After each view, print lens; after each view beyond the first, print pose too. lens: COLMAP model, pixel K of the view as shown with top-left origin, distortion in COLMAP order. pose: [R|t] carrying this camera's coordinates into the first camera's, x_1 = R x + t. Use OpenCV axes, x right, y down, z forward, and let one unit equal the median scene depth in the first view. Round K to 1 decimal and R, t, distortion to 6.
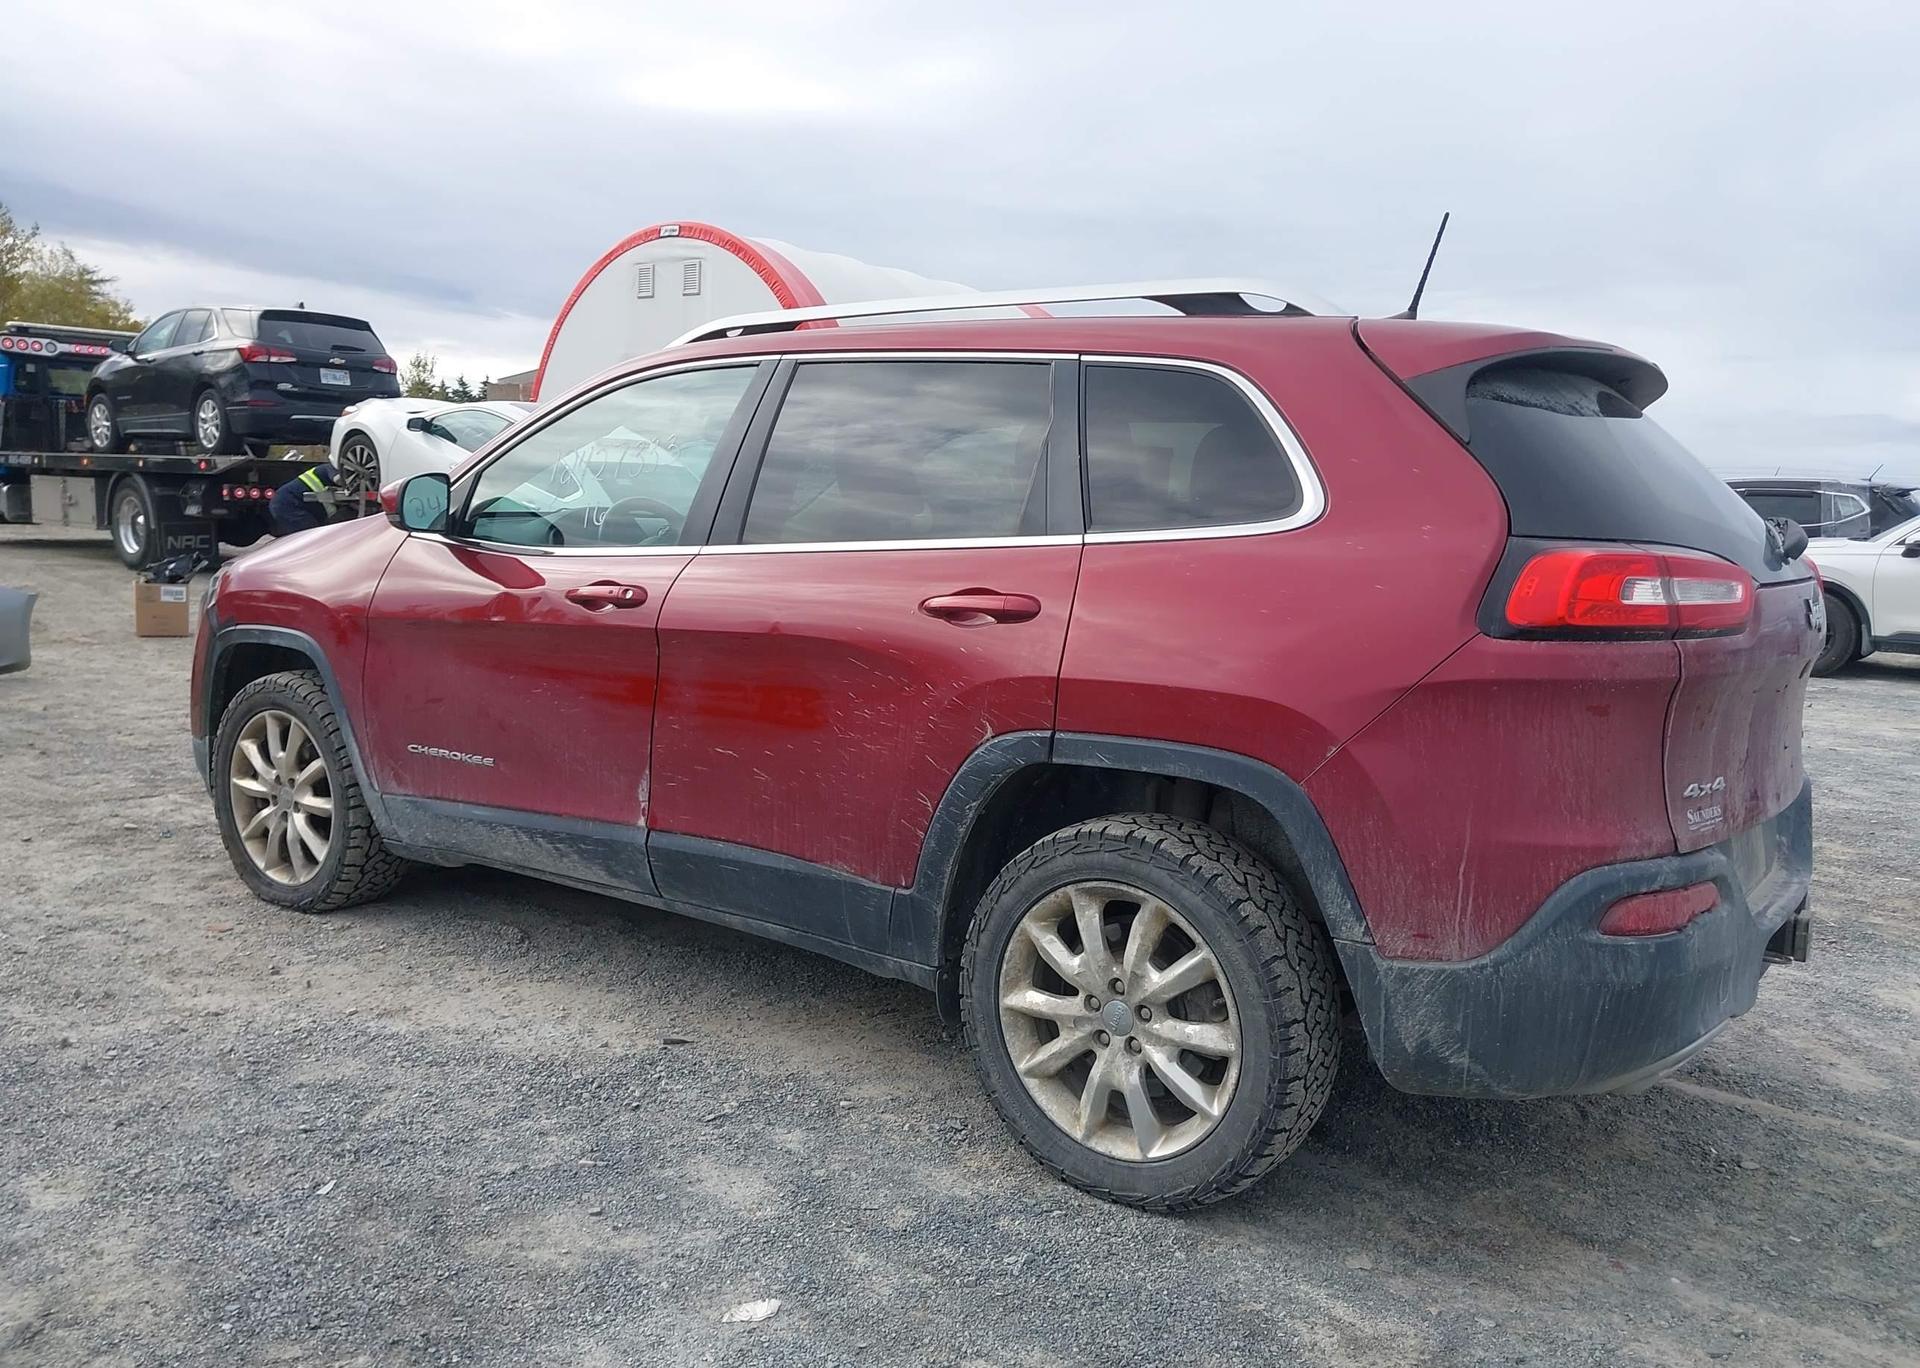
lens RADIAL K [[1477.0, 0, 962.5], [0, 1477.0, 698.0], [0, 0, 1]] dist [0.044453, -0.046437]
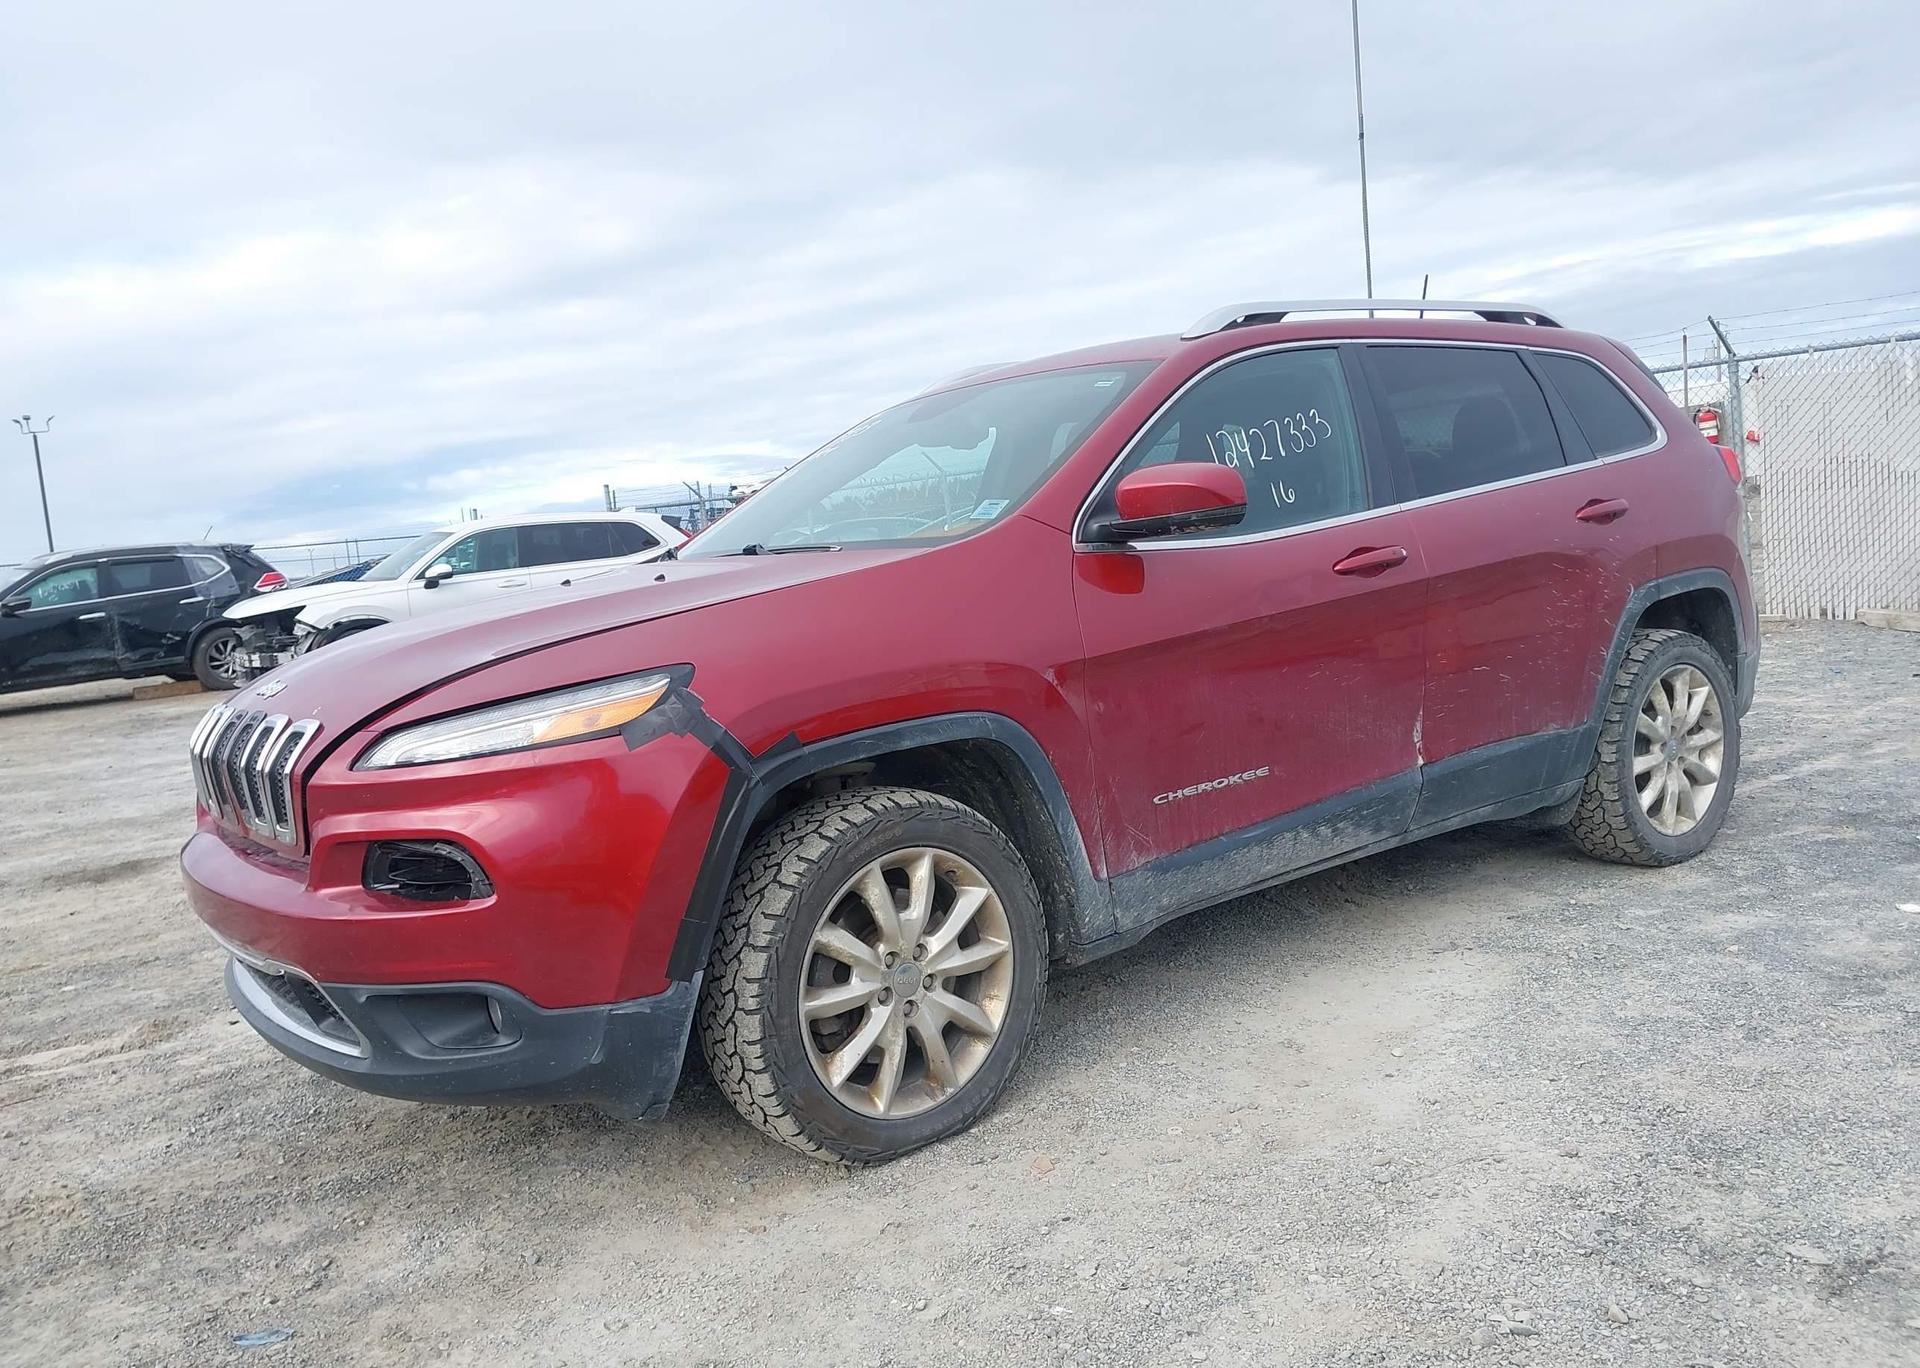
lens RADIAL K [[1477.0, 0, 949.1], [0, 1477.0, 727.2], [0, 0, 1]] dist [0.044453, -0.046437]
pose [[0.298103, -0.187918, 0.935853, -1.556477], [0.225192, 0.966601, 0.122360, -0.176338], [-0.927590, 0.174271, 0.330464, 1.114644]]
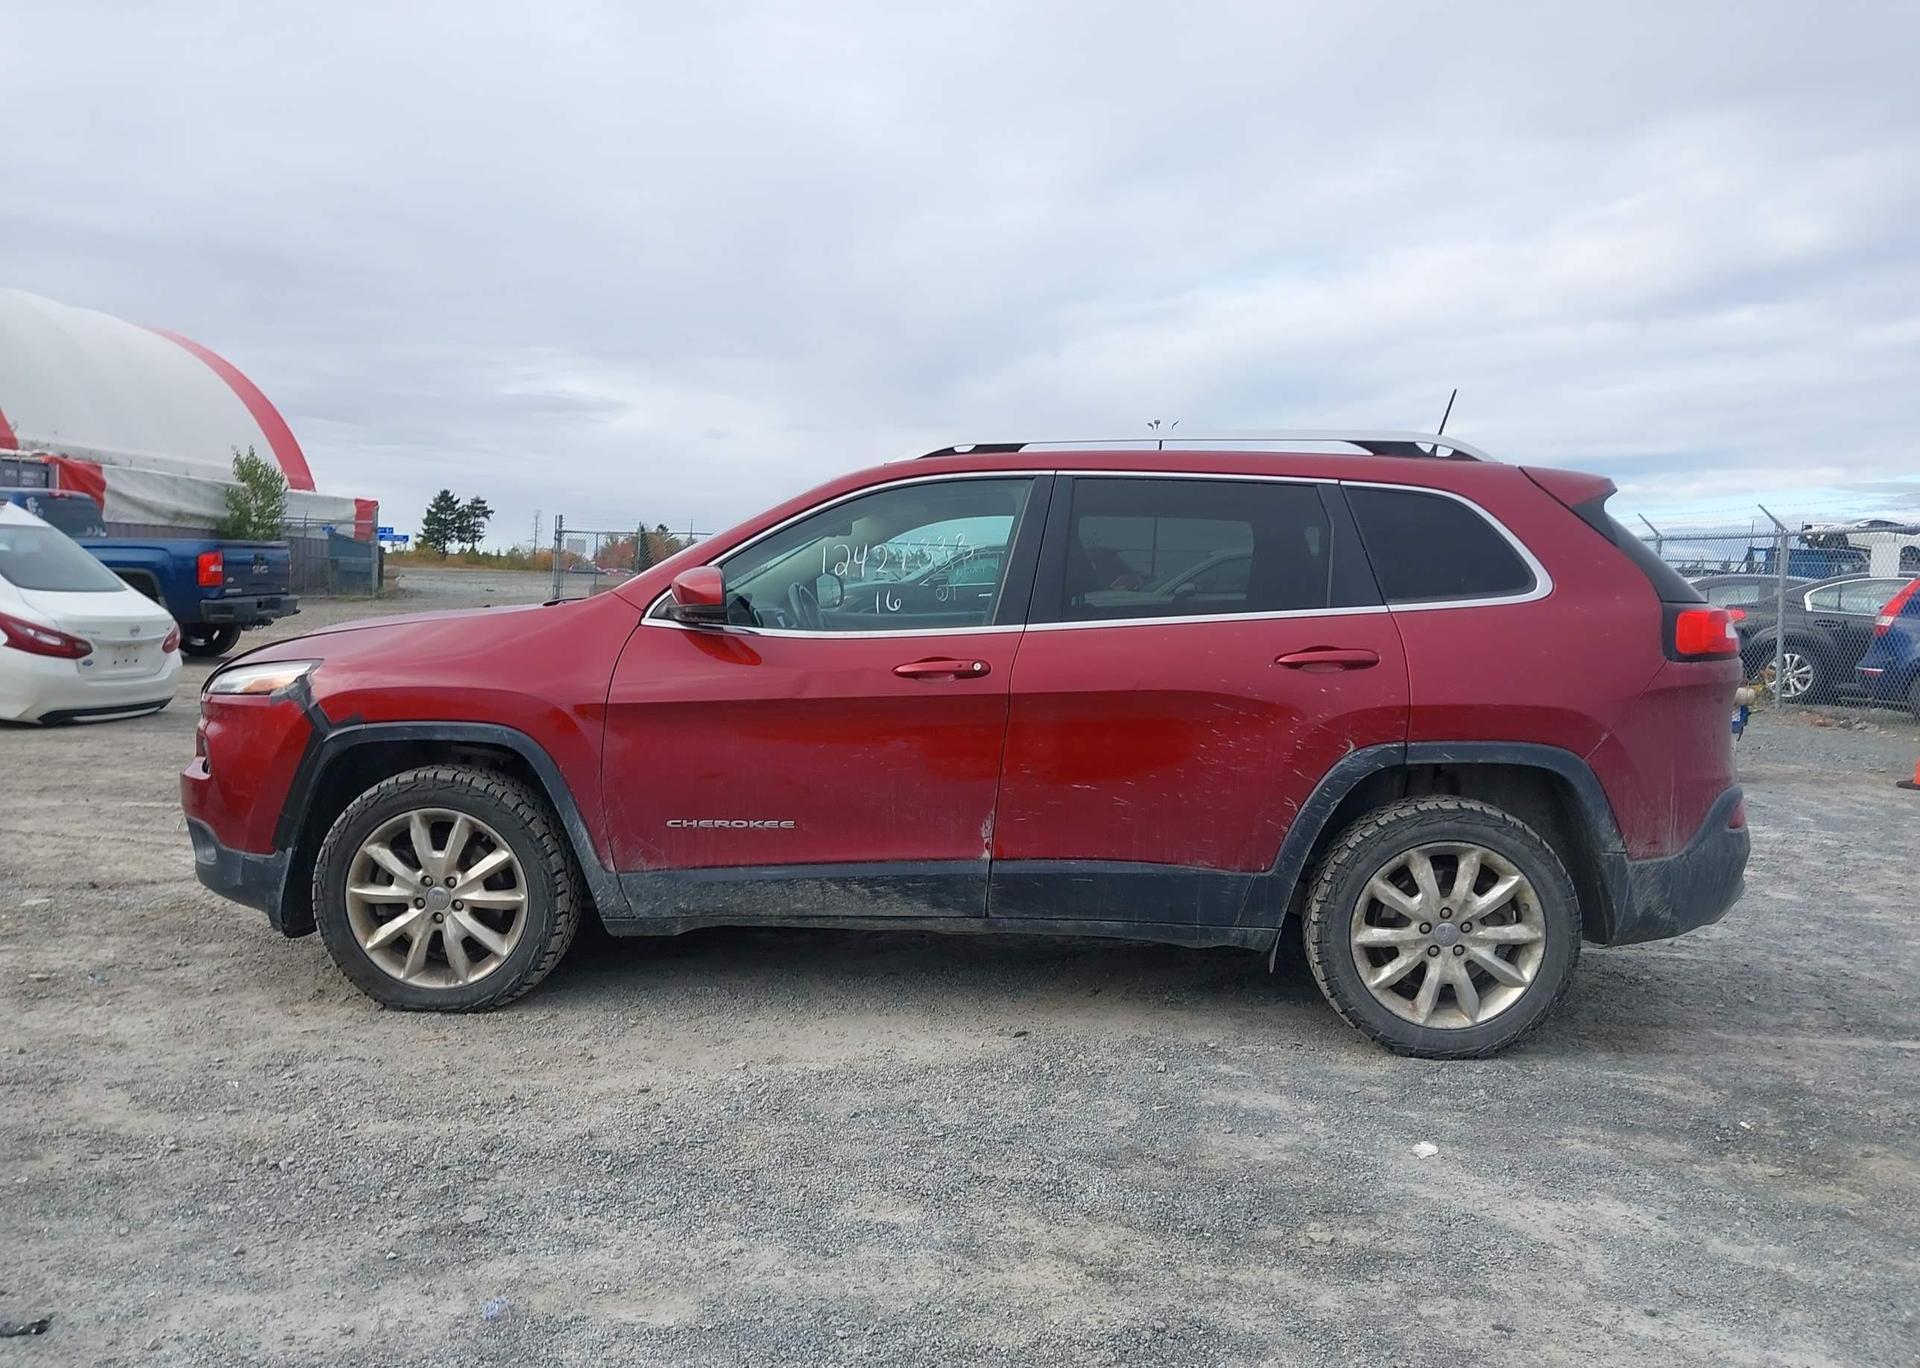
lens RADIAL K [[1477.0, 0, 956.1], [0, 1477.0, 697.9], [0, 0, 1]] dist [0.044453, -0.046437]
pose [[0.848039, -0.062546, 0.526229, -1.000096], [0.080291, 0.996712, -0.010926, -0.037814], [-0.523816, 0.051517, 0.850272, -0.011456]]
